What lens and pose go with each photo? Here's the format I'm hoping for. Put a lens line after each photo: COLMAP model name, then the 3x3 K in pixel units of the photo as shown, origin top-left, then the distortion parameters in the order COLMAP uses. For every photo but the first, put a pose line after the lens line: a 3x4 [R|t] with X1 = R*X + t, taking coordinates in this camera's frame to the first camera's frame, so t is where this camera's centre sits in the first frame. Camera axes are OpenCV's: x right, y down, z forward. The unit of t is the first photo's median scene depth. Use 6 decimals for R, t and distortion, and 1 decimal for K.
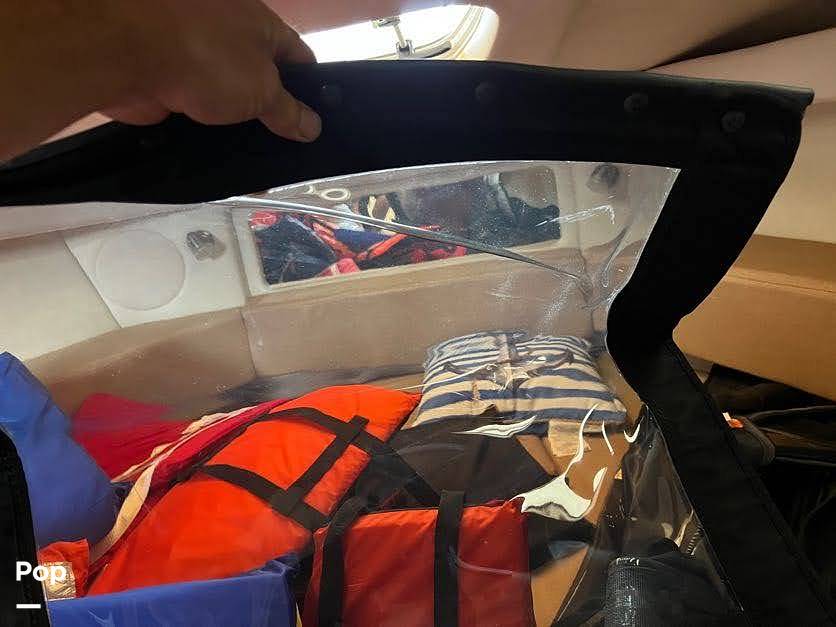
lens RADIAL K [[631.3, 0, 425.1], [0, 631.3, 320.7], [0, 0, 1]] dist [0.056645, -0.072134]
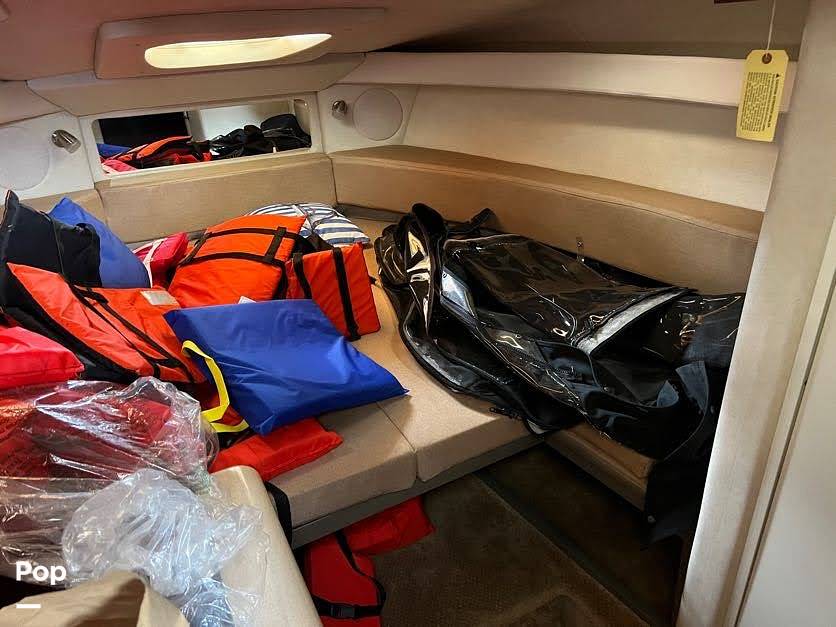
lens RADIAL K [[631.3, 0, 425.0], [0, 631.3, 317.3], [0, 0, 1]] dist [0.056645, -0.072134]
pose [[0.833742, -0.107893, 0.541511, -0.577614], [0.044971, 0.990733, 0.128159, 0.133556], [-0.550320, -0.082500, 0.830868, -0.680151]]
